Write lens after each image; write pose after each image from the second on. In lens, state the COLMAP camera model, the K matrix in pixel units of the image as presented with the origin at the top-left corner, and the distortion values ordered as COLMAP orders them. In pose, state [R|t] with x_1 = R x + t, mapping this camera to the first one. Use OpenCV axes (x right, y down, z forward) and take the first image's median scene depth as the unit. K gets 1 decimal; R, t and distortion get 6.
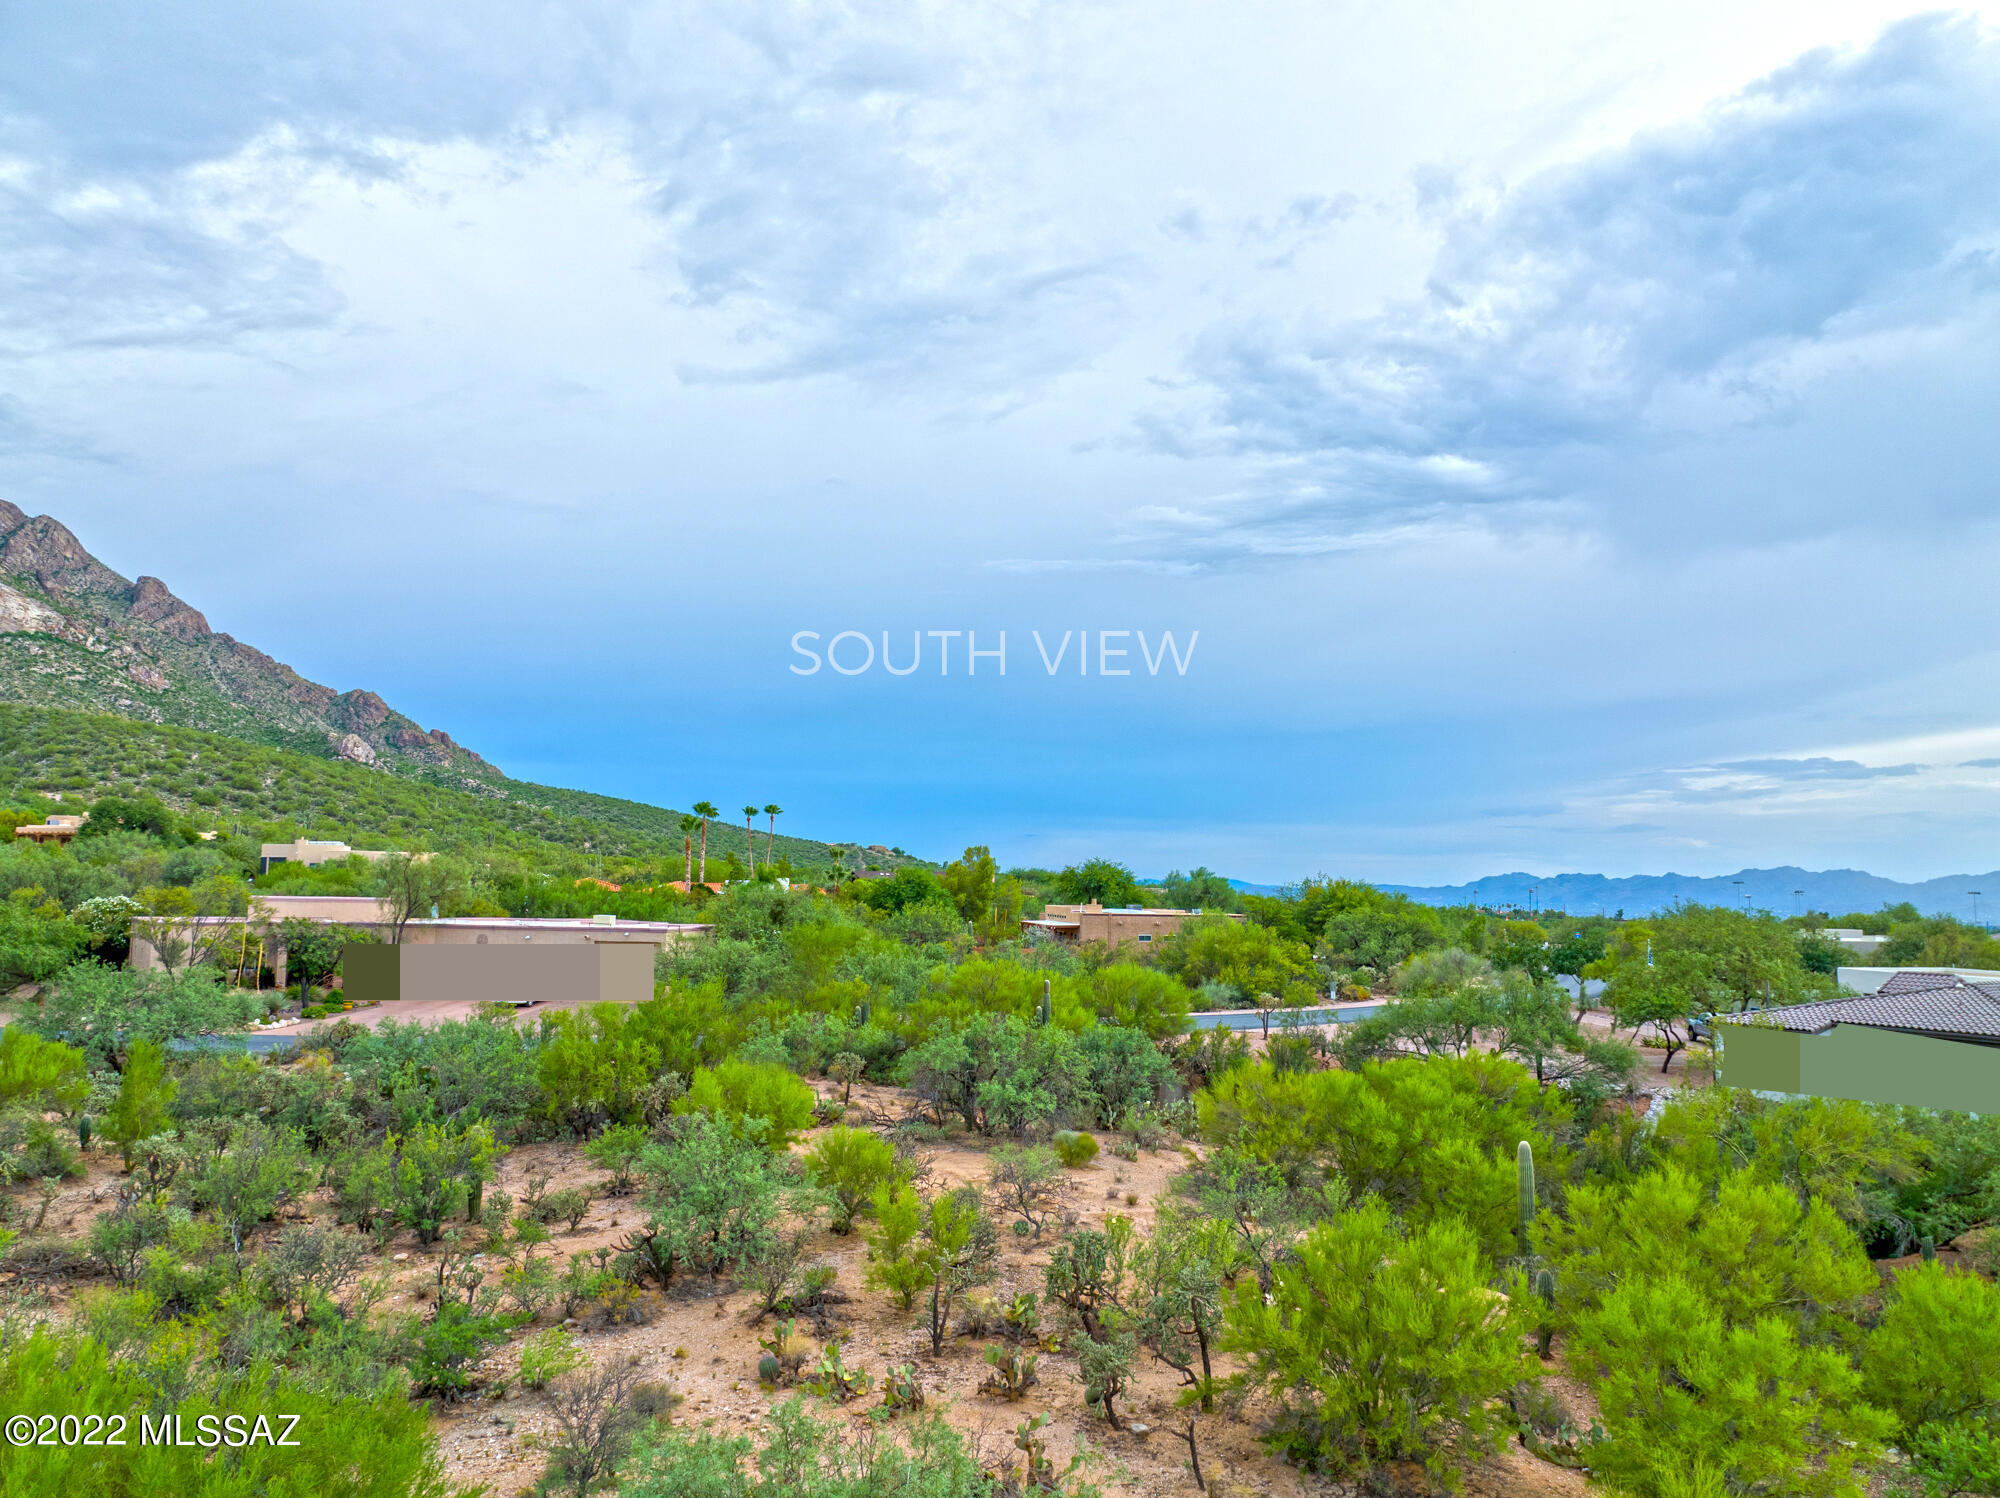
lens RADIAL K [[1417.9, 0, 998.1], [0, 1417.9, 751.4], [0, 0, 1]] dist [-0.042654, 0.014352]
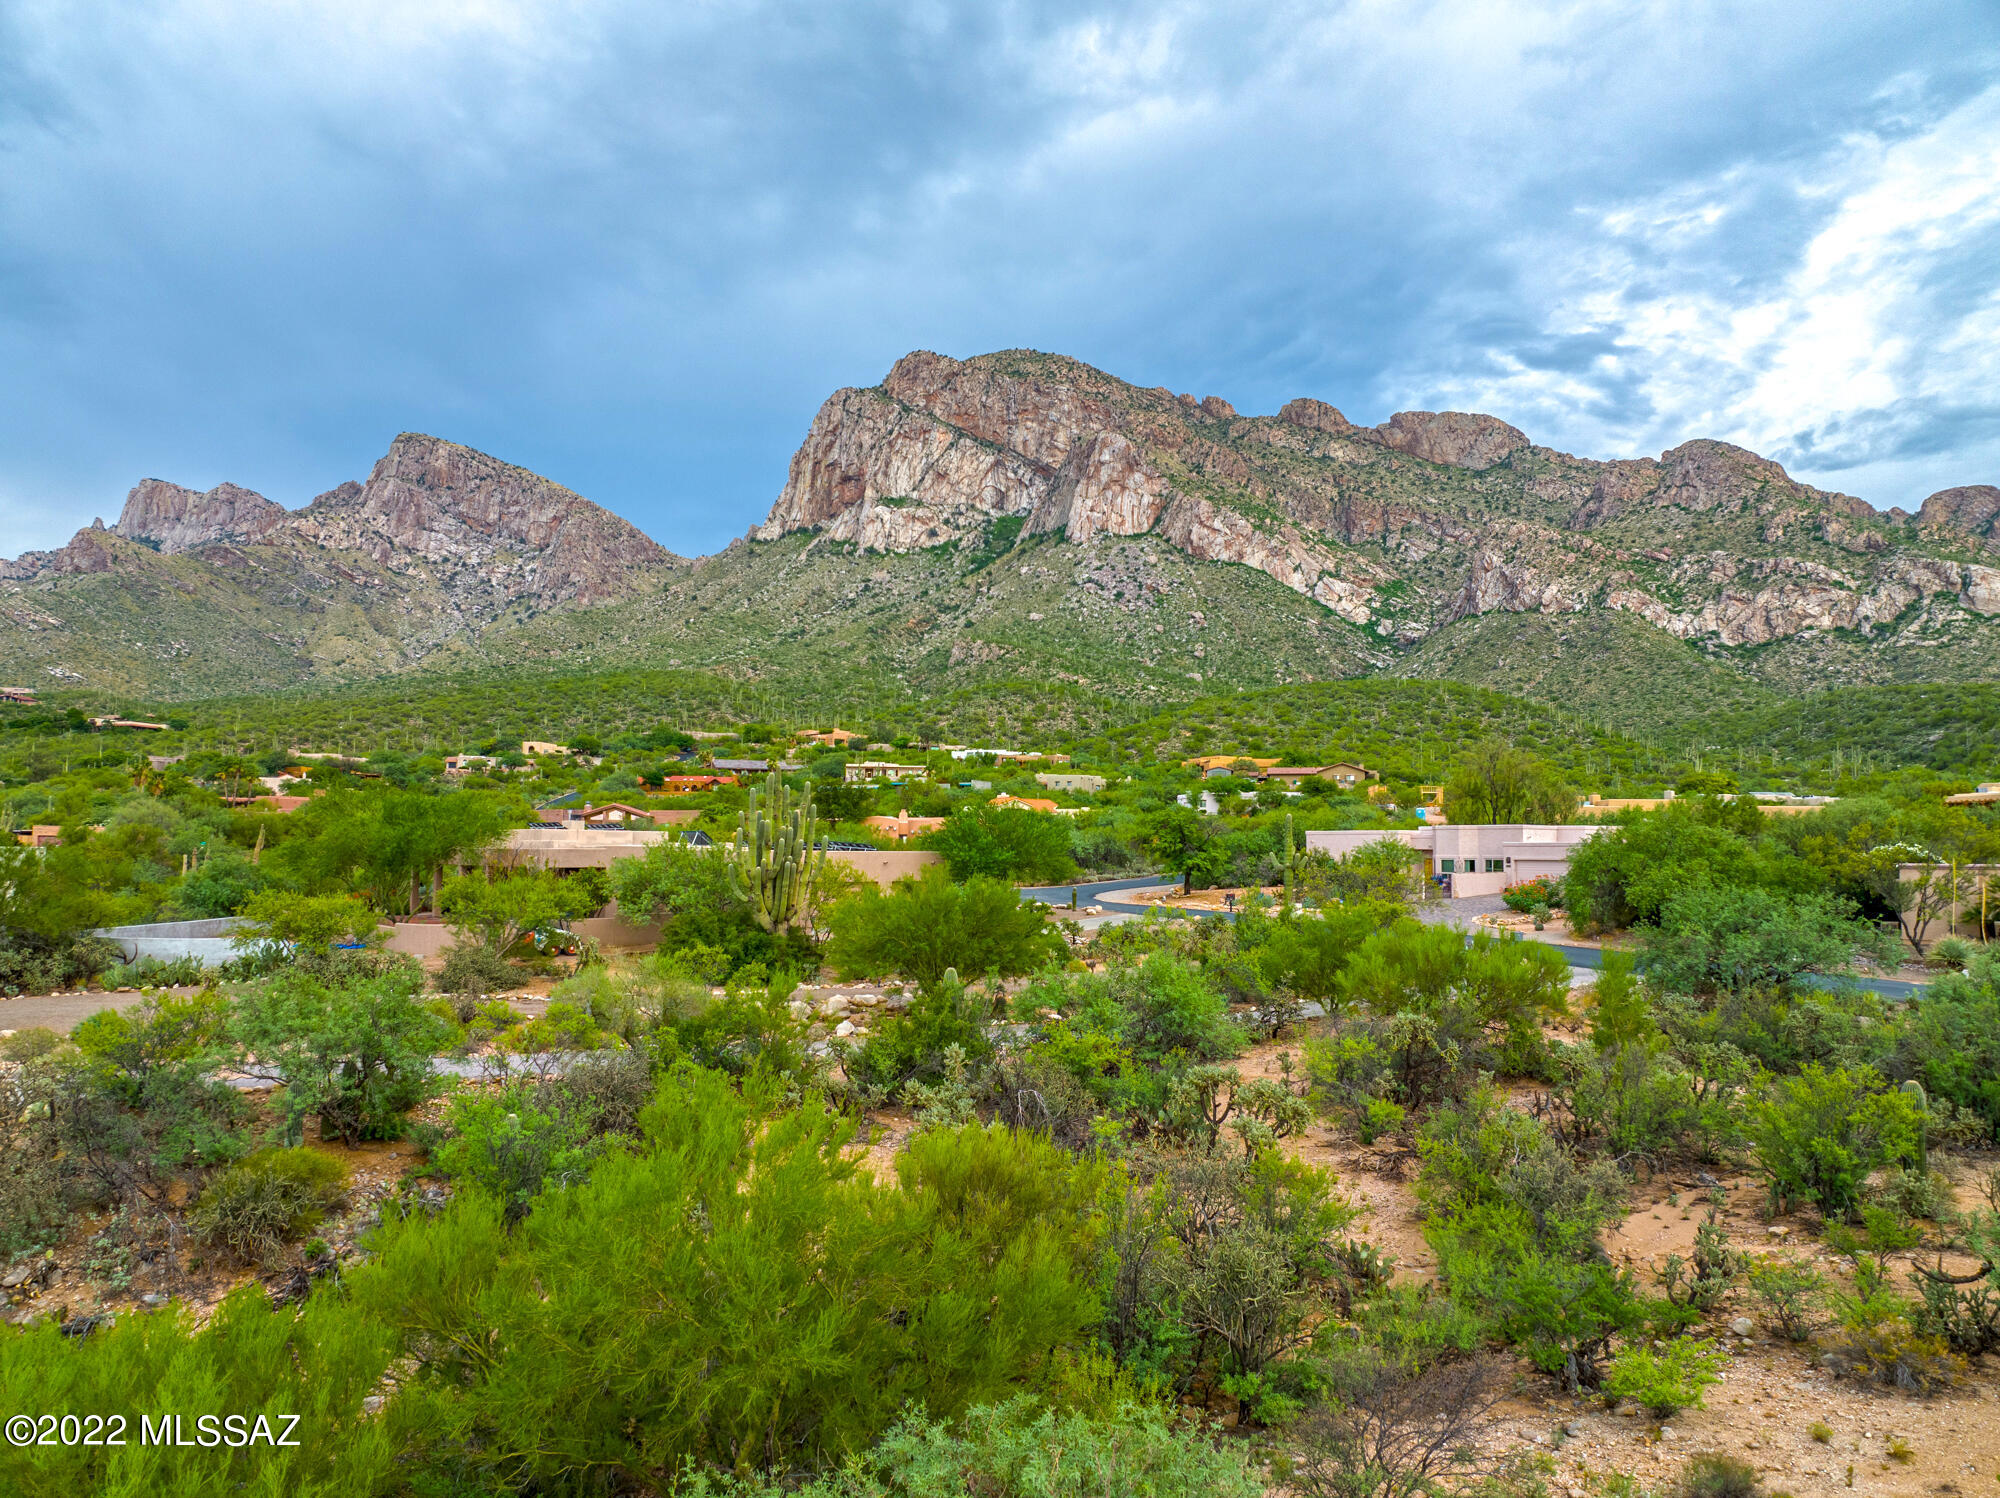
lens RADIAL K [[1417.9, 0, 1003.5], [0, 1417.9, 751.2], [0, 0, 1]] dist [-0.042654, 0.014352]
pose [[0.306826, -0.080582, -0.948348, 0.044655], [0.090150, 0.994390, -0.055328, 0.024724], [0.947487, -0.068518, 0.312369, 0.089290]]
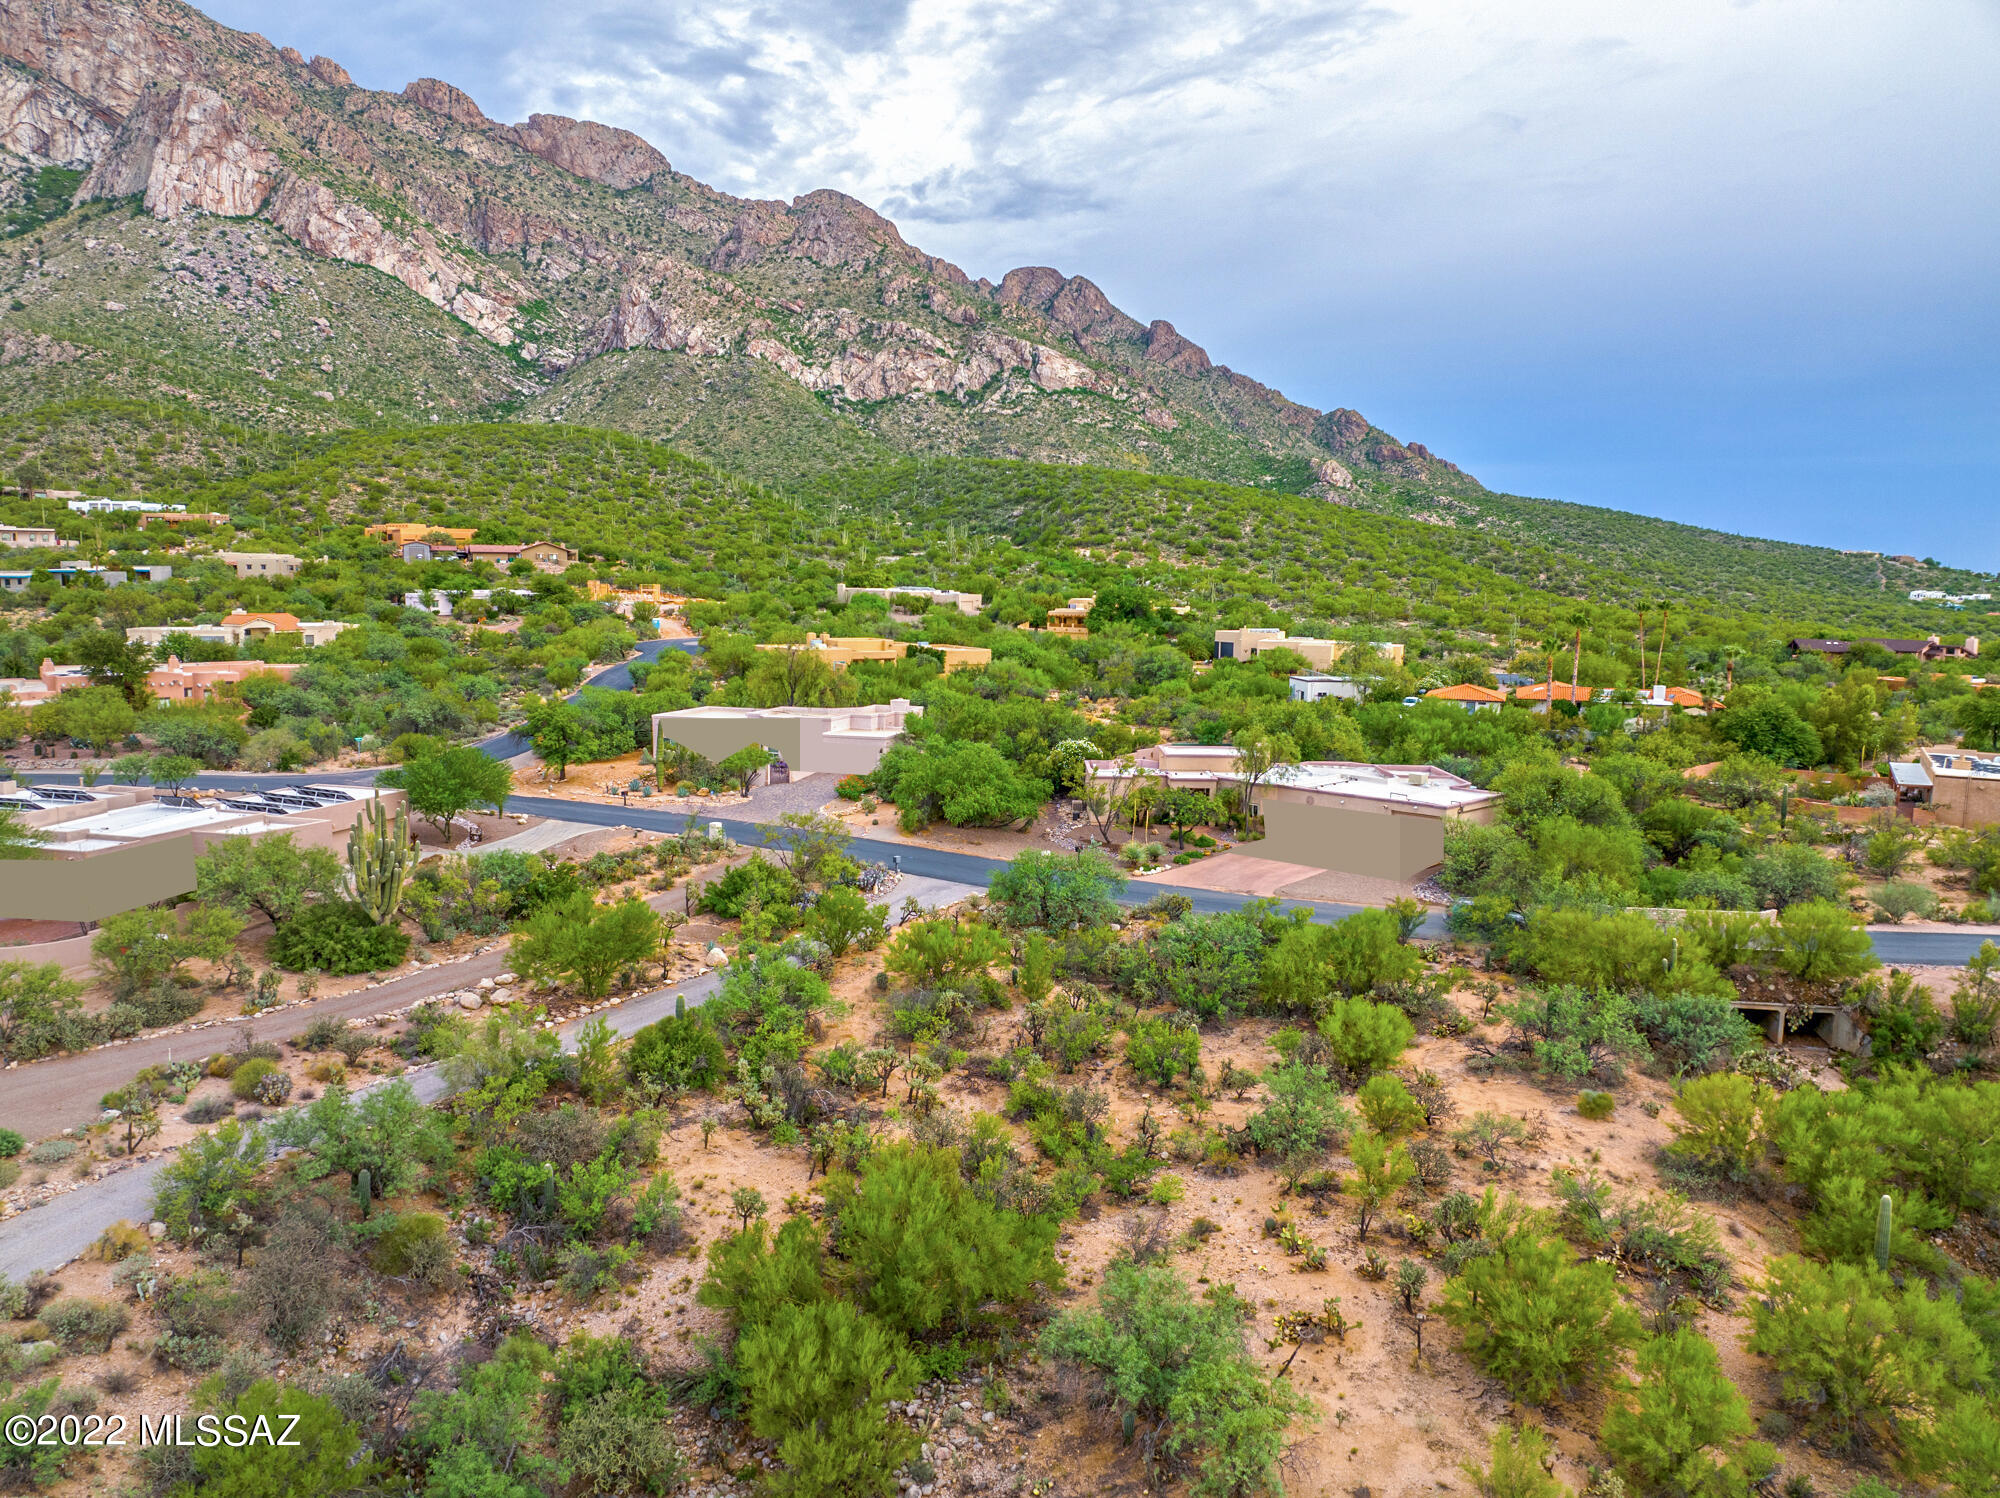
lens RADIAL K [[1417.9, 0, 1000.5], [0, 1417.9, 748.7], [0, 0, 1]] dist [-0.042654, 0.014352]
pose [[0.786479, 0.069001, -0.613751, 0.118885], [0.059426, 0.980675, 0.186402, -0.099207], [0.614752, -0.183075, 0.767179, -0.097916]]
